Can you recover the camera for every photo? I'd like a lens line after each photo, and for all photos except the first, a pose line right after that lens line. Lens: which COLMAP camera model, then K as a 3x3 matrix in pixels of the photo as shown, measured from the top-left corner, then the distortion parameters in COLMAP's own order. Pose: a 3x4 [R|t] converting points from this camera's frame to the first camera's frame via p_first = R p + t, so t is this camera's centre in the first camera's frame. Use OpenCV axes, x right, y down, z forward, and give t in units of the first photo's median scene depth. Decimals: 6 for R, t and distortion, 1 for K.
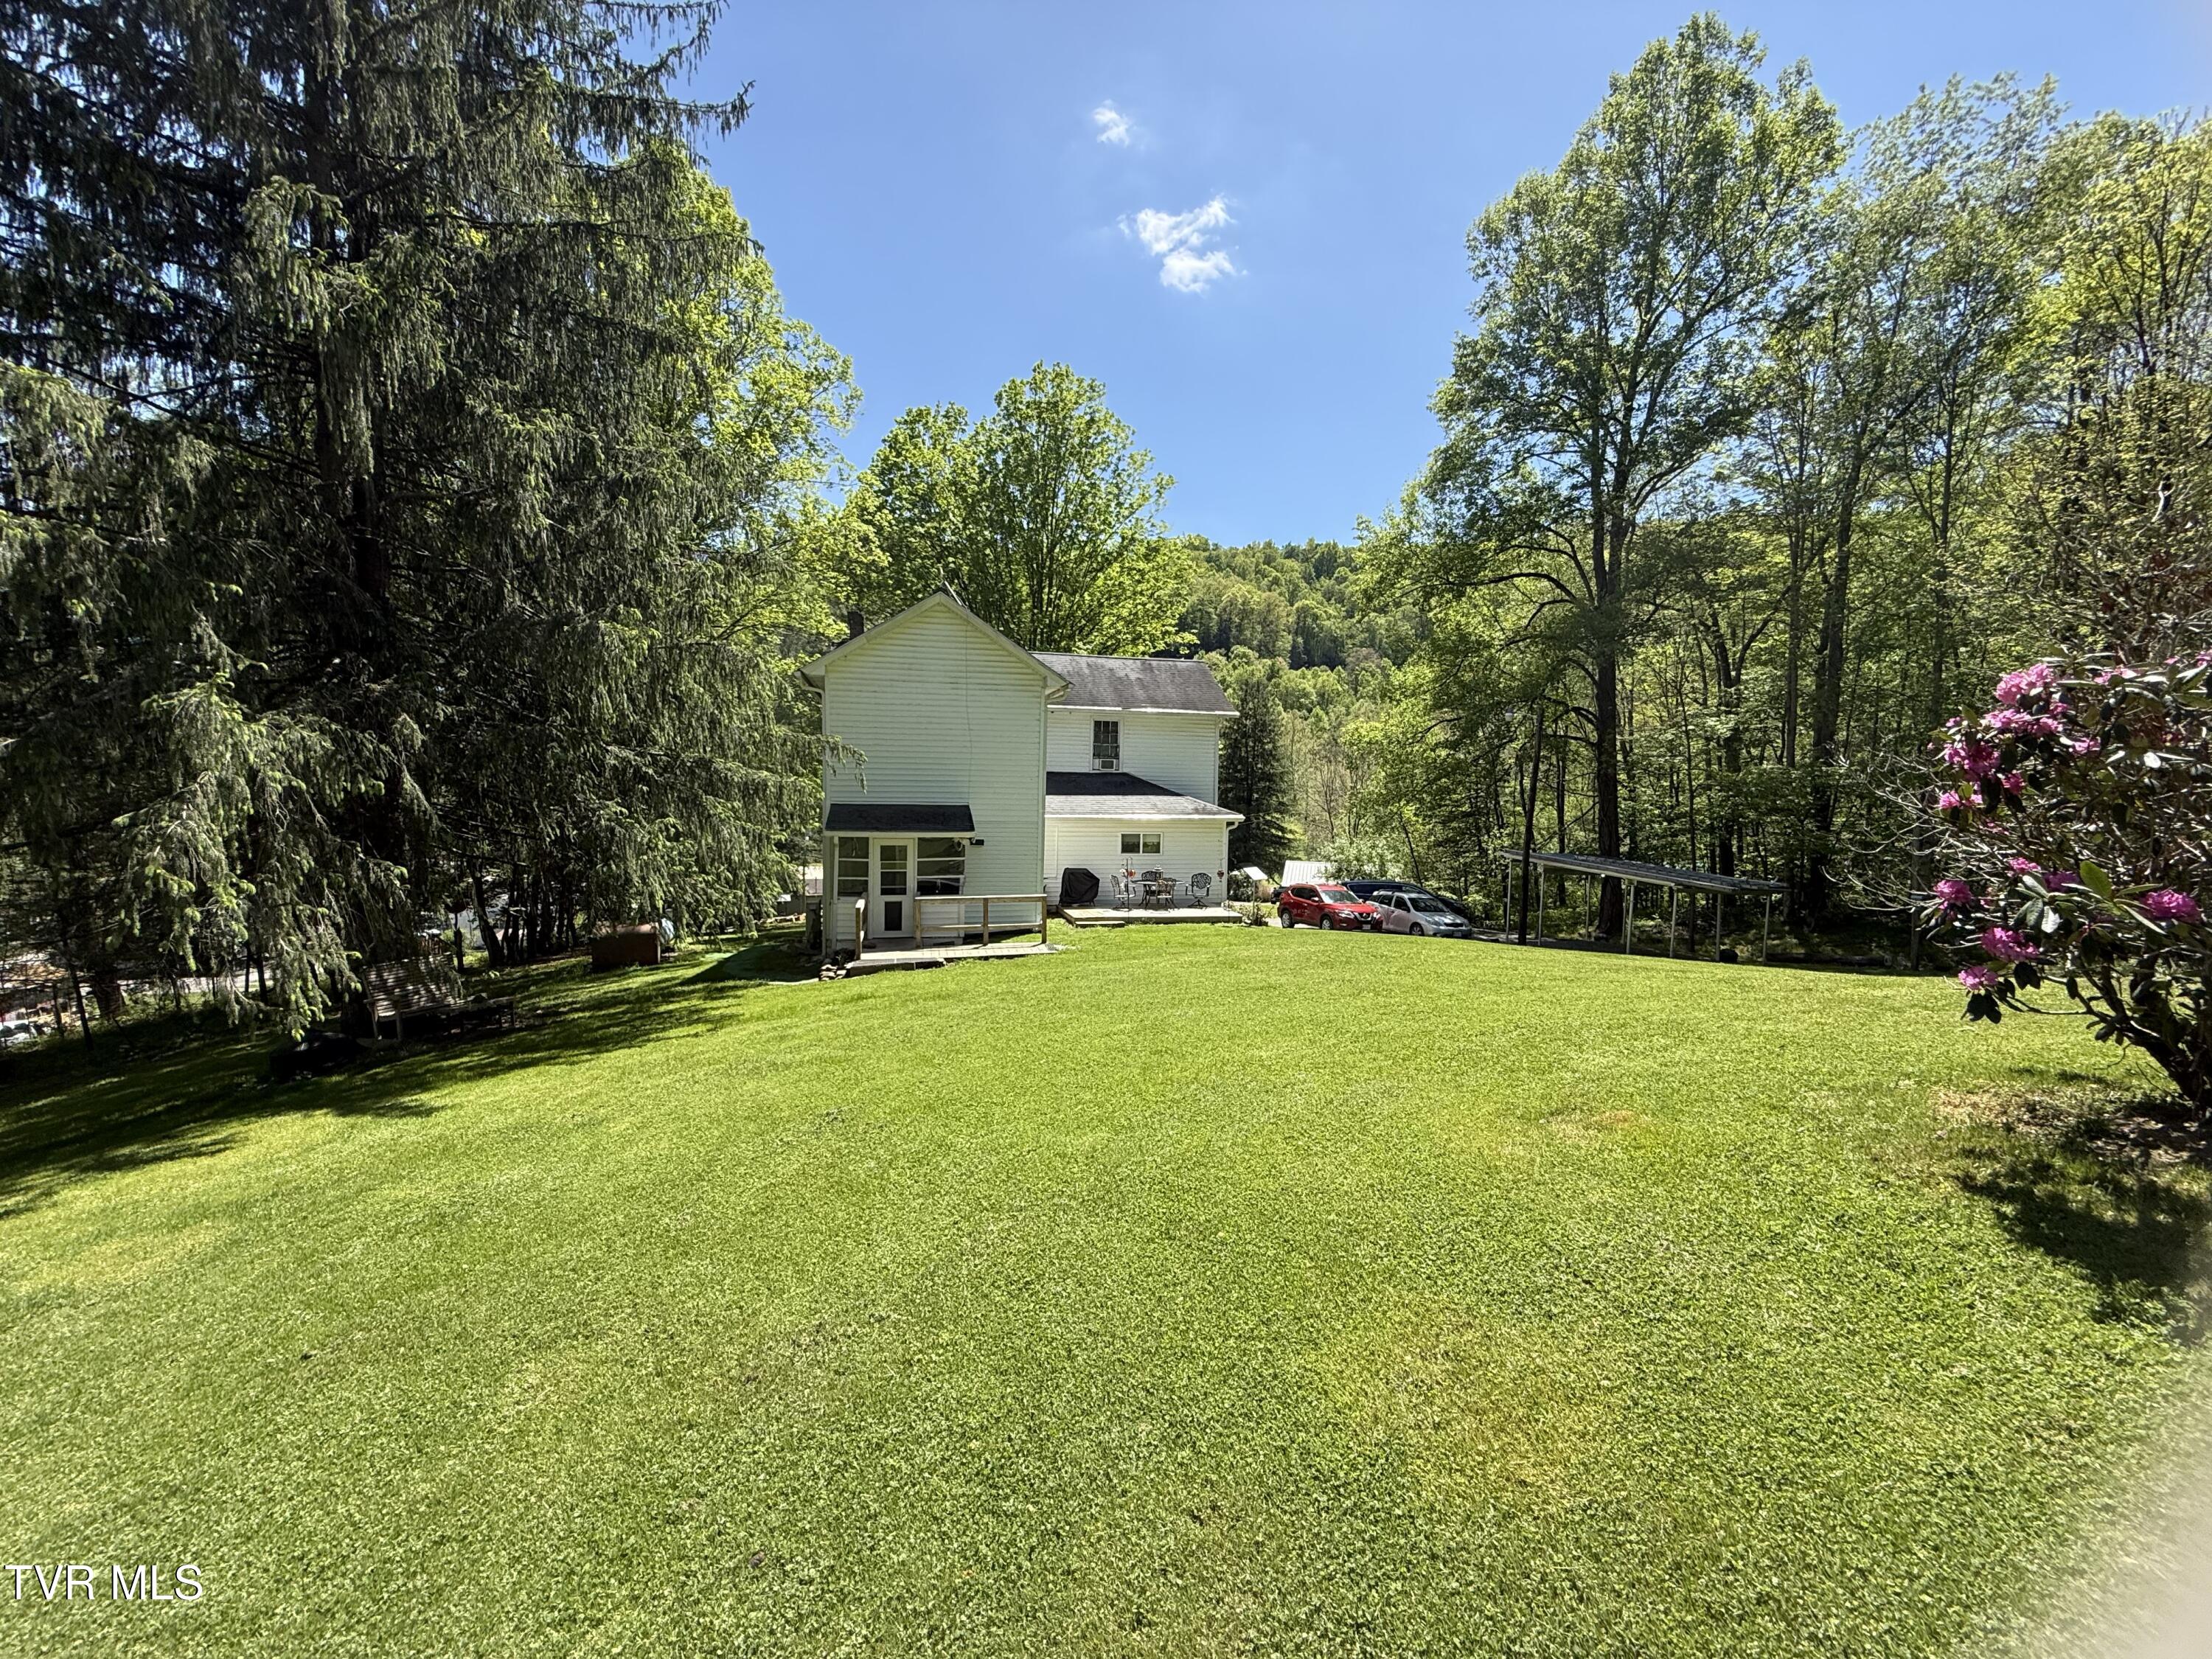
lens RADIAL K [[884.6, 0, 1102.9], [0, 884.6, 824.5], [0, 0, 1]] dist [0.000497, -0.000038]
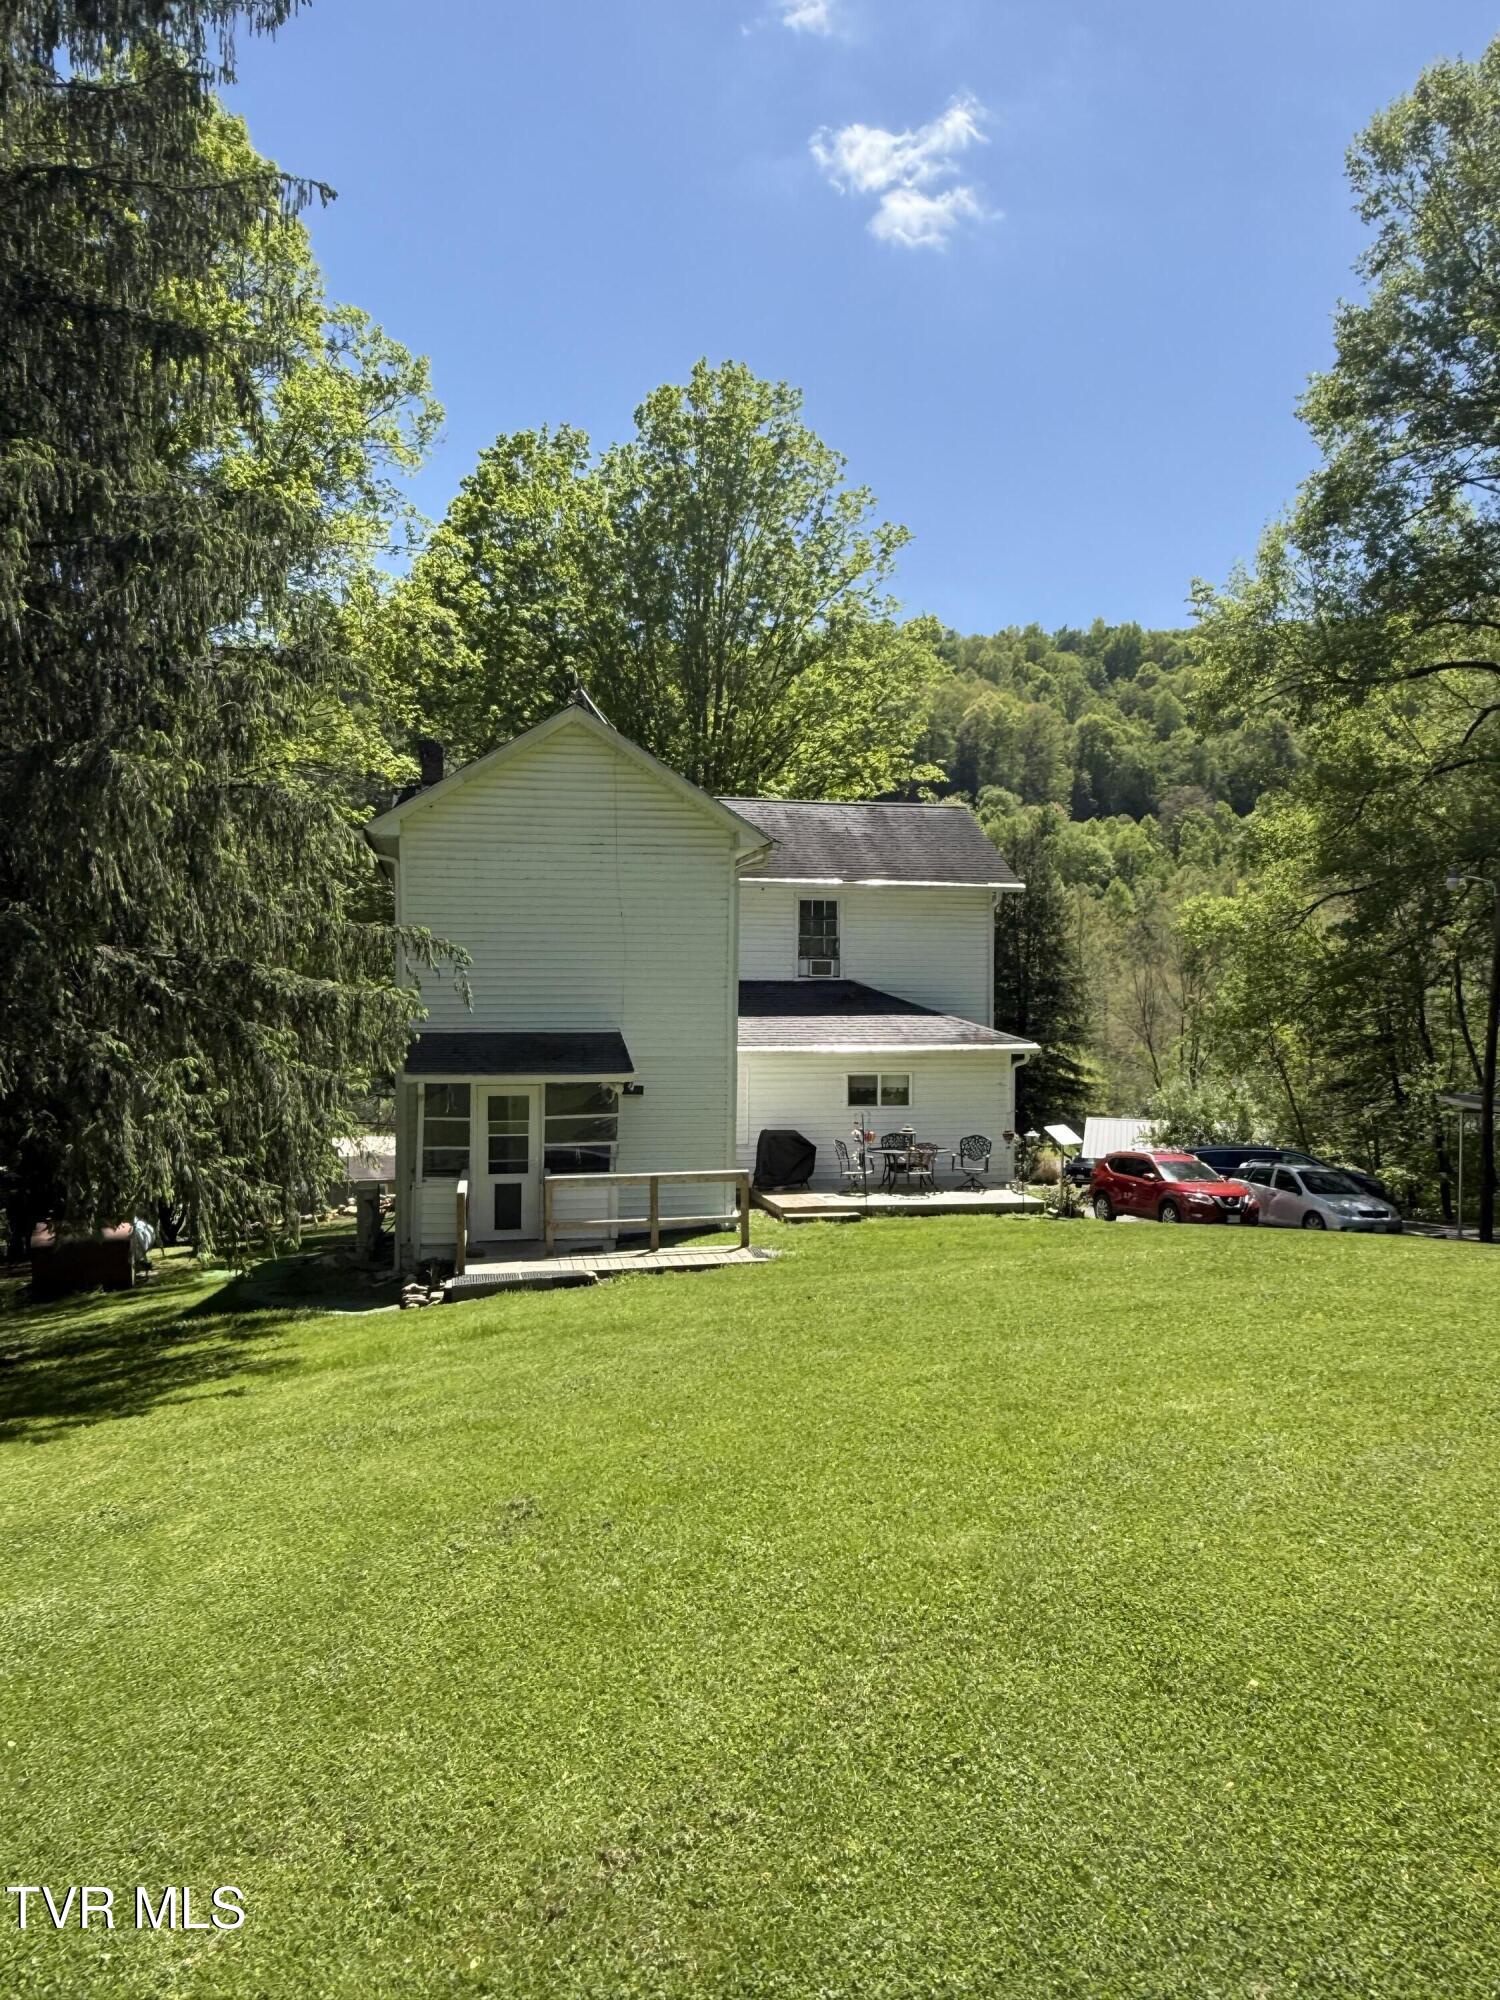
lens RADIAL K [[1379.6, 0, 748.9], [0, 1379.6, 1002.5], [0, 0, 1]] dist [-0.001824, 0.000017]
pose [[0.999621, -0.014588, -0.023329, -0.028064], [0.013482, 0.998810, -0.046878, 0.003822], [0.023986, 0.046546, 0.998628, 0.000237]]
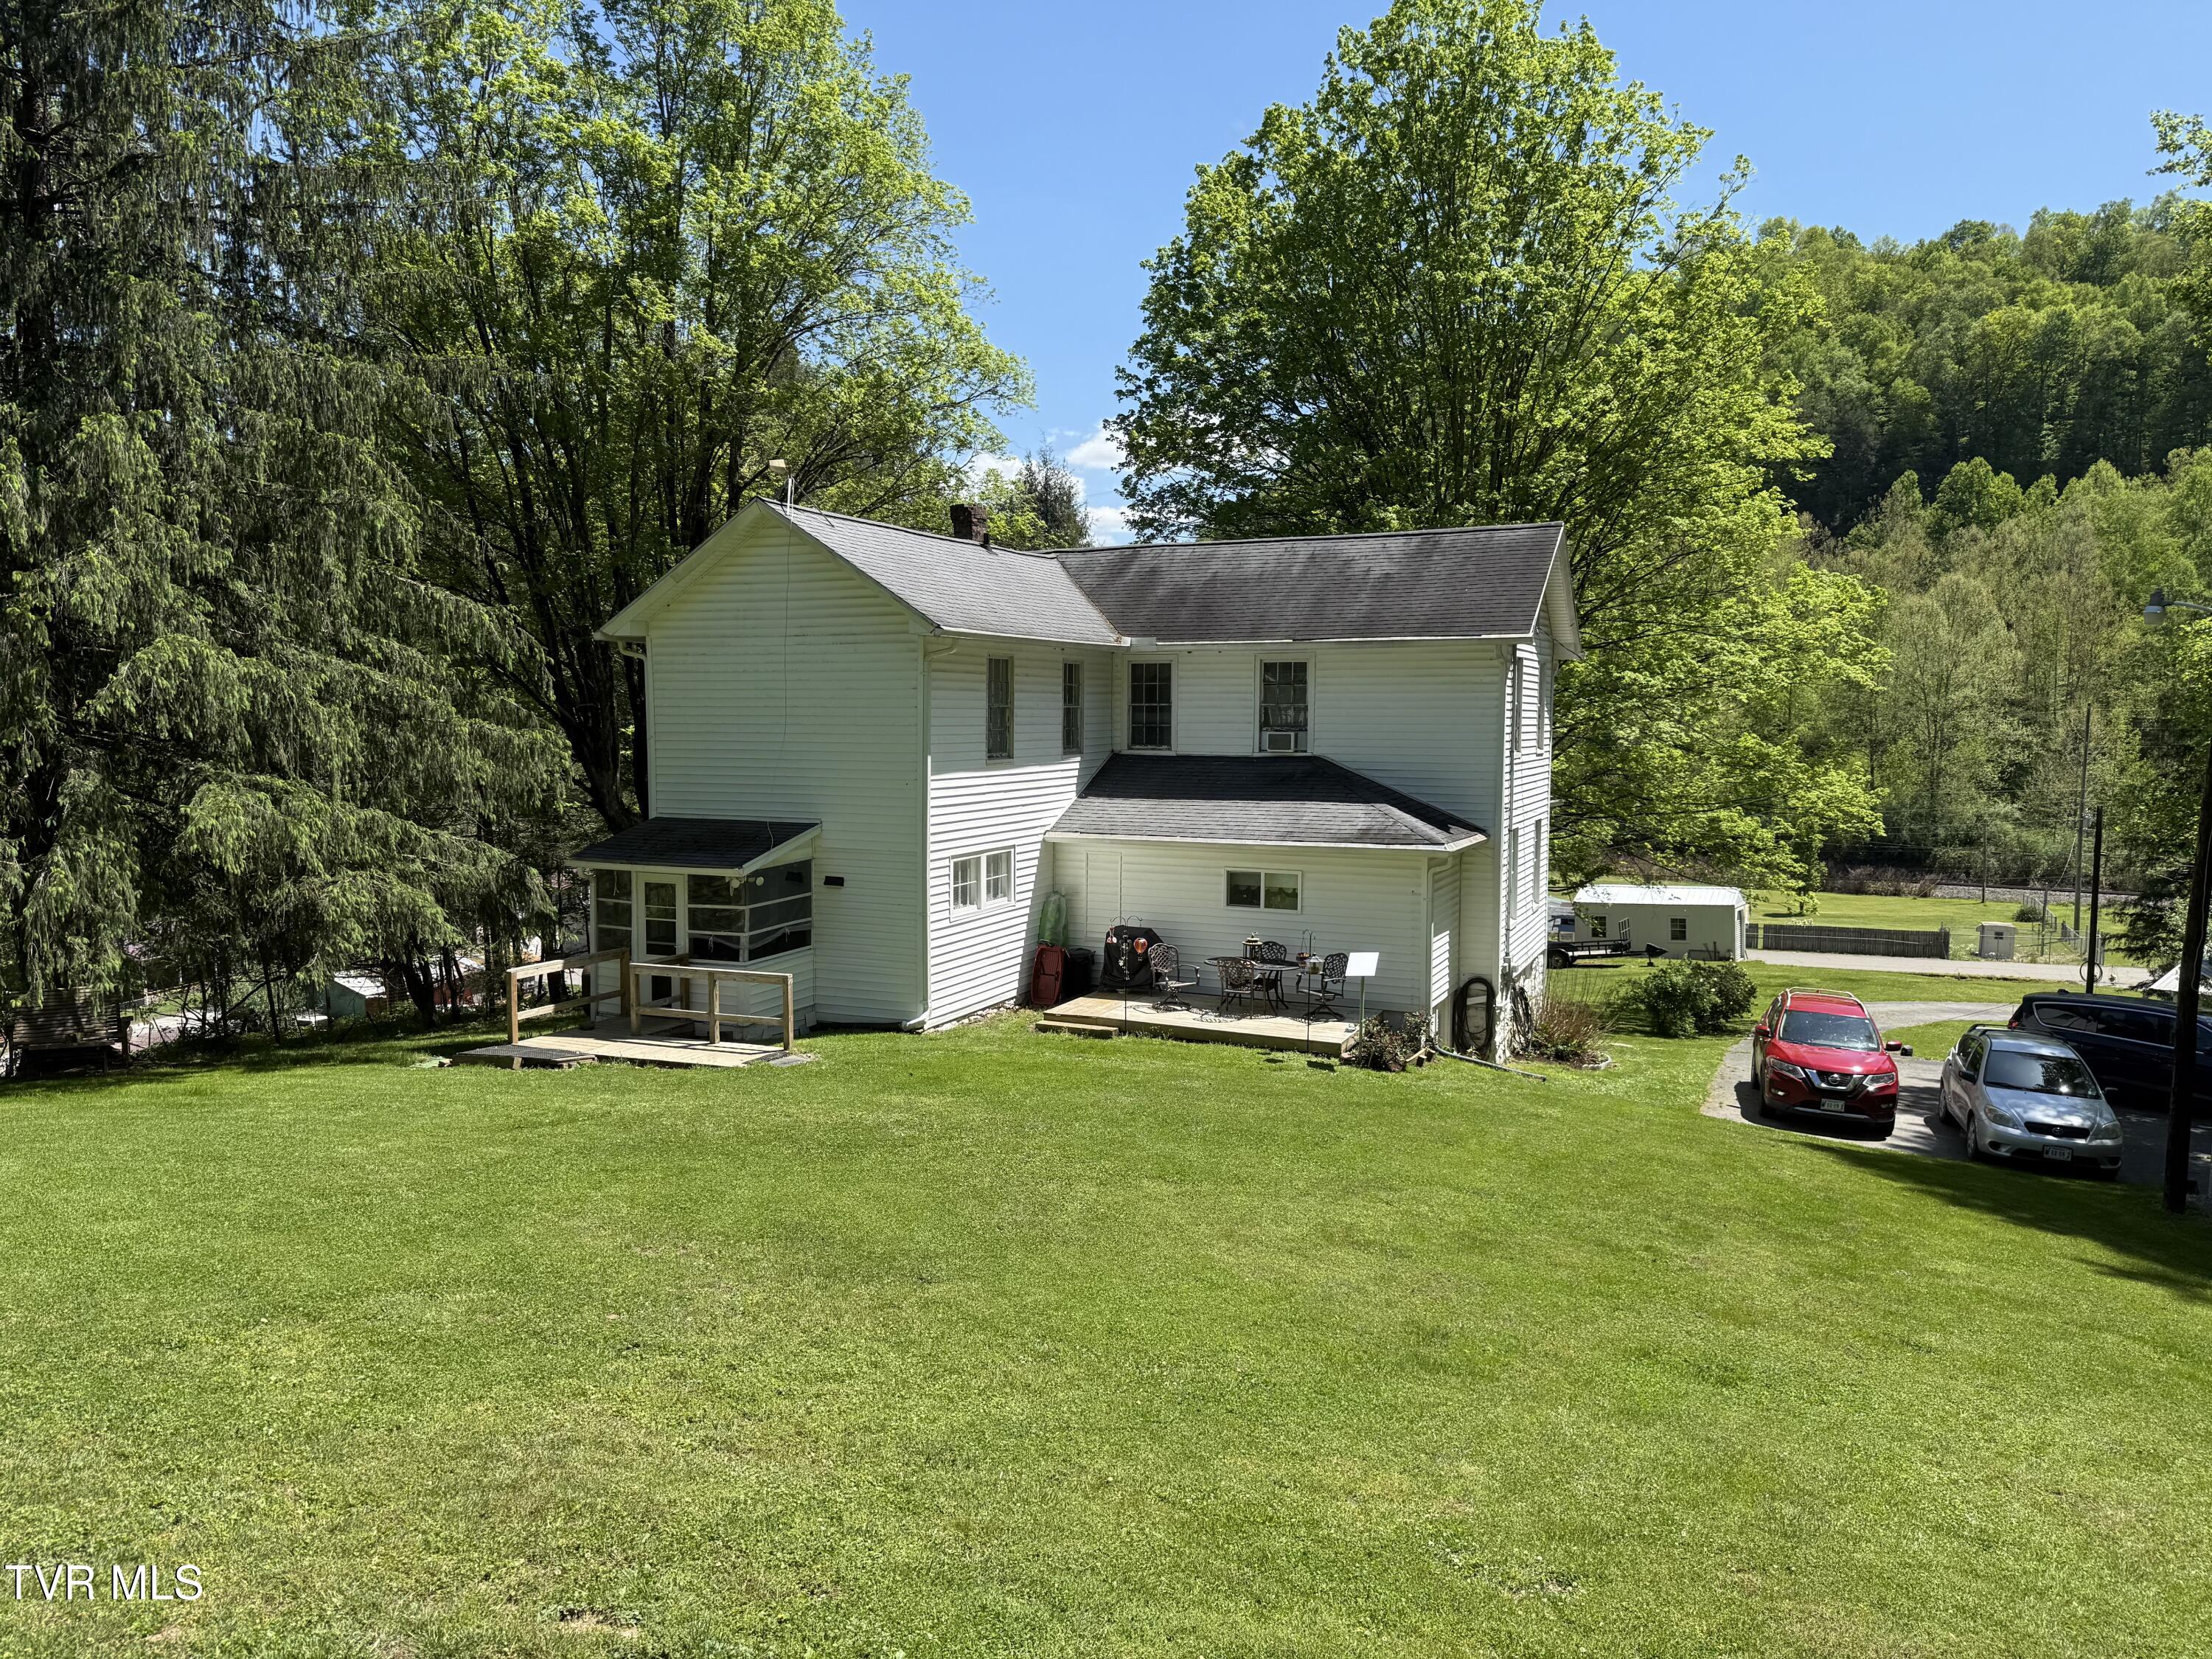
lens RADIAL K [[1525.9, 0, 1102.4], [0, 1525.9, 835.8], [0, 0, 1]] dist [-0.001824, 0.000017]
pose [[0.797855, 0.032853, -0.601954, 0.566684], [-0.016470, 0.999329, 0.032711, -0.043839], [0.602625, -0.016184, 0.797861, 0.195495]]
